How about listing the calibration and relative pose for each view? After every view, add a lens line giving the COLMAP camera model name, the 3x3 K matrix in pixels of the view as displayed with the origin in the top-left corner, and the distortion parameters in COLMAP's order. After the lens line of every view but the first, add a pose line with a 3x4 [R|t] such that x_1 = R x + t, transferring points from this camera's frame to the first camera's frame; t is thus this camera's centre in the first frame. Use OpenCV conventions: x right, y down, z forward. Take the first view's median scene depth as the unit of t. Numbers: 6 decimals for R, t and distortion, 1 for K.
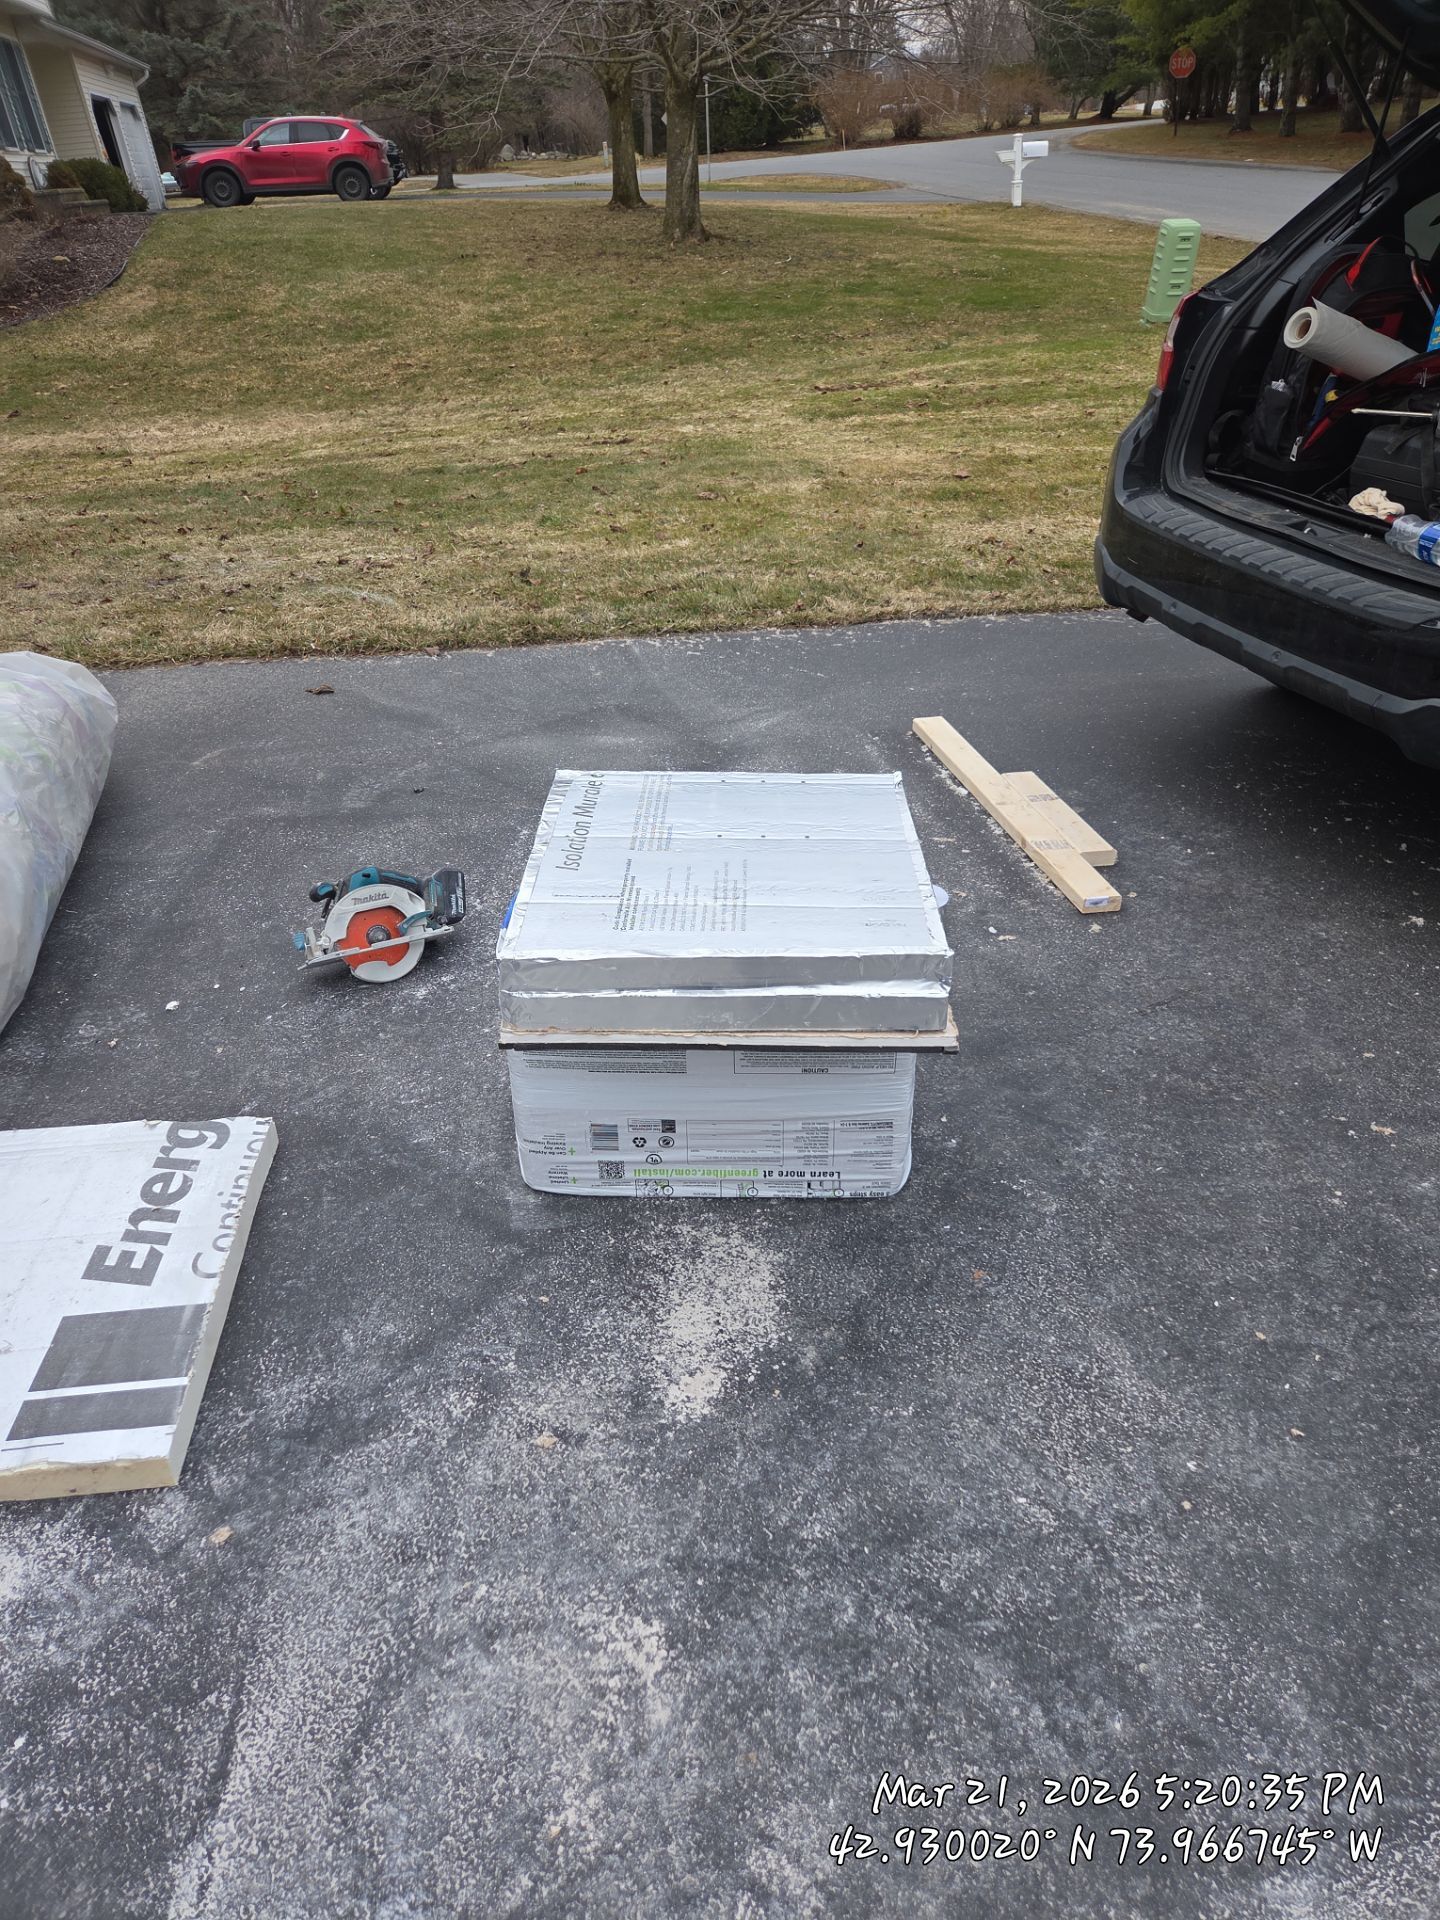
lens RADIAL K [[1364.7, 0, 712.6], [0, 1364.7, 972.6], [0, 0, 1]] dist [0.065128, -0.064332]
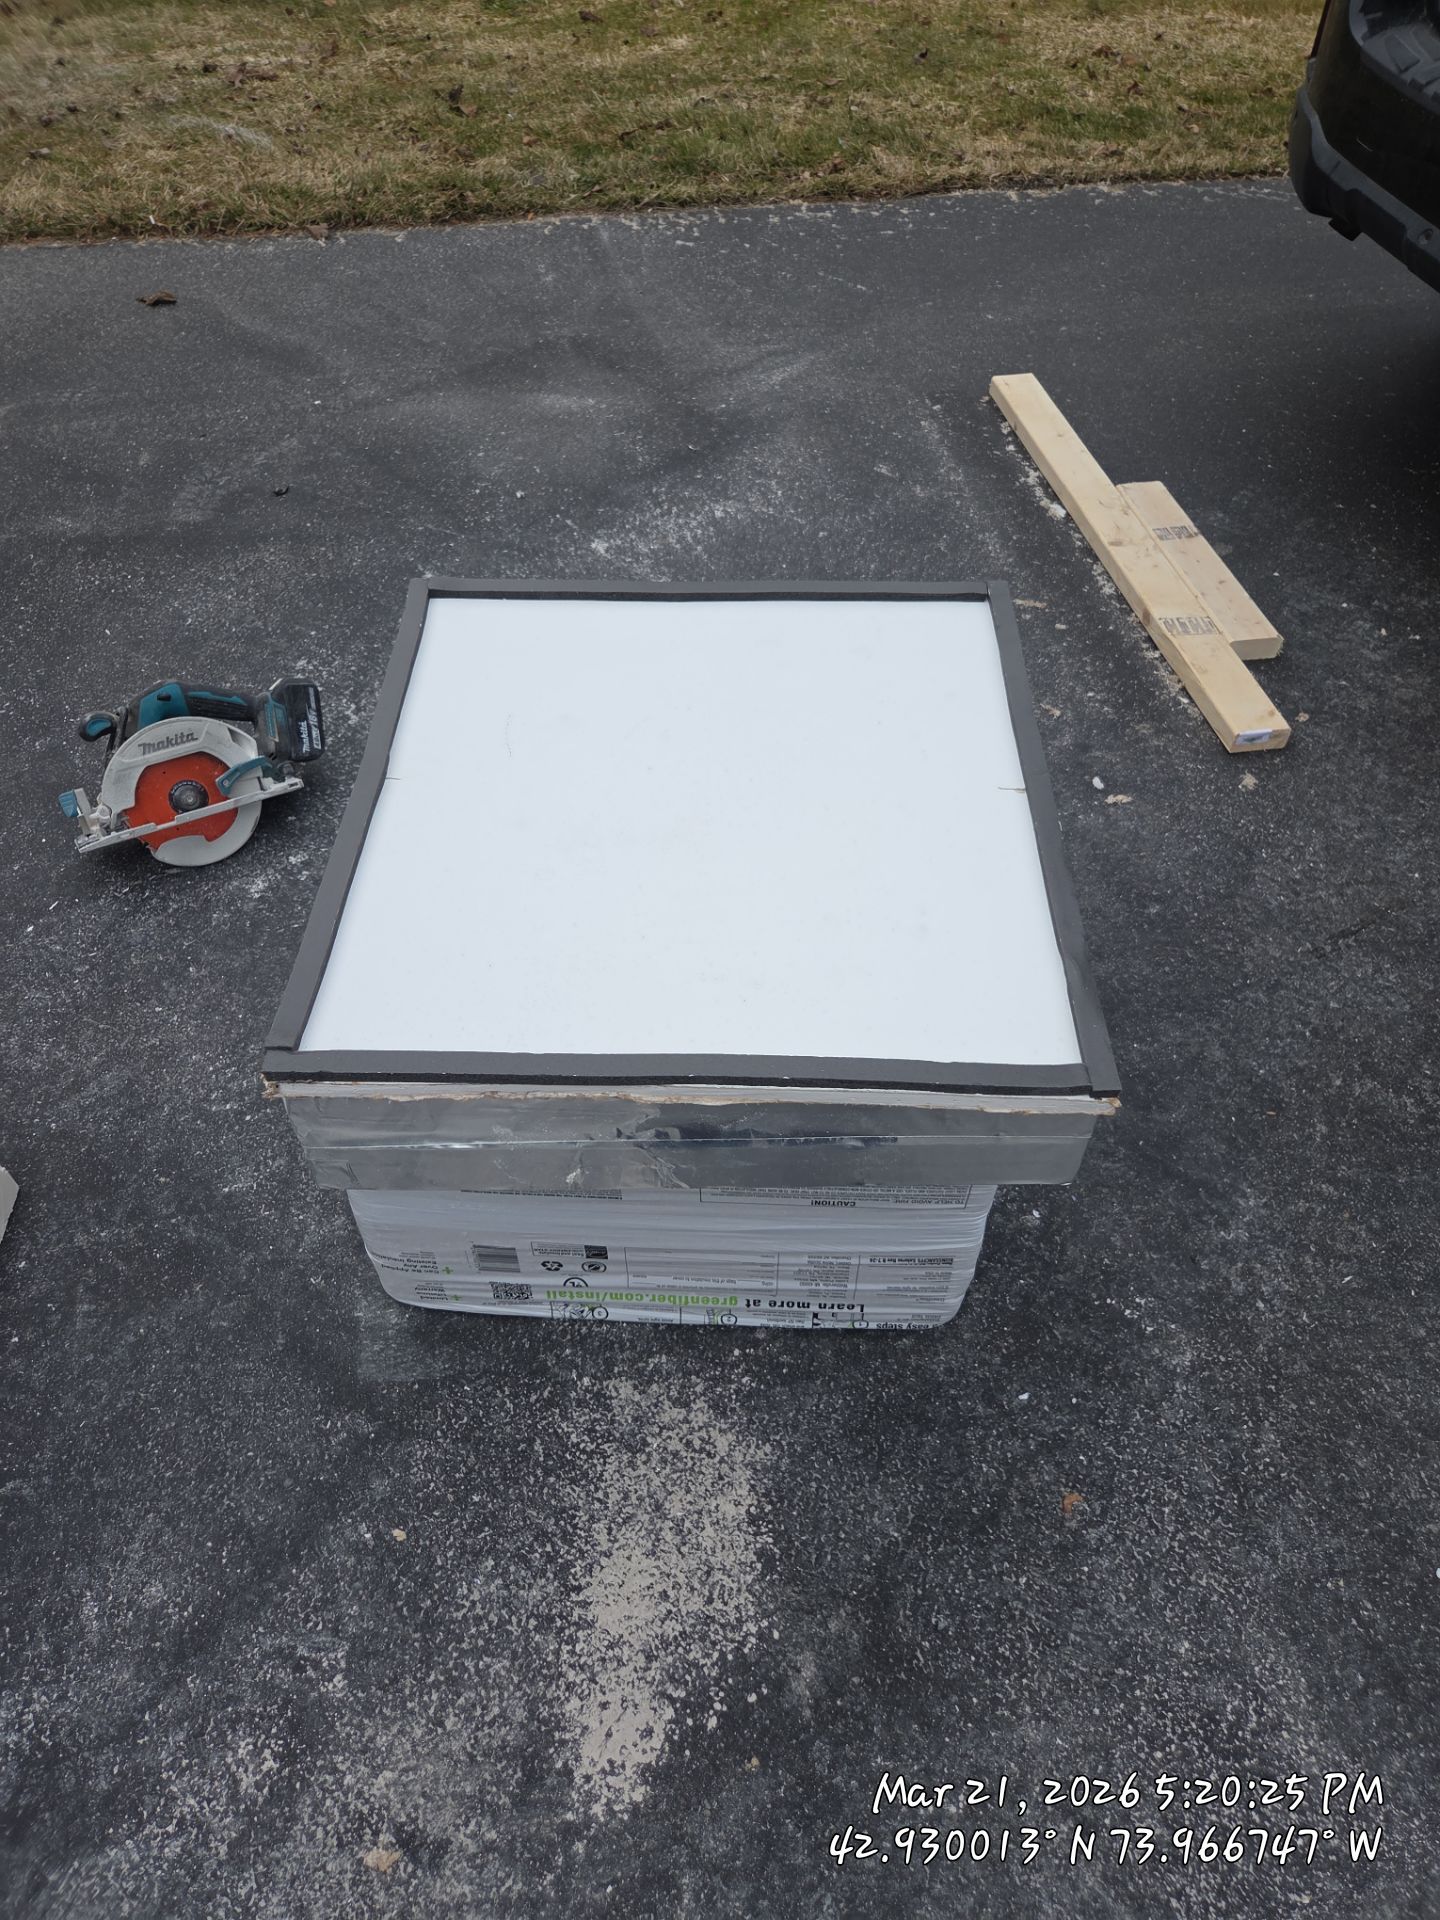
lens RADIAL K [[1364.7, 0, 712.6], [0, 1364.7, 972.6], [0, 0, 1]] dist [0.065128, -0.064332]
pose [[0.999788, 0.020613, 0.000097, 0.017847], [-0.019645, 0.951408, 0.307305, -0.198142], [0.006243, -0.307242, 0.951611, 0.421093]]
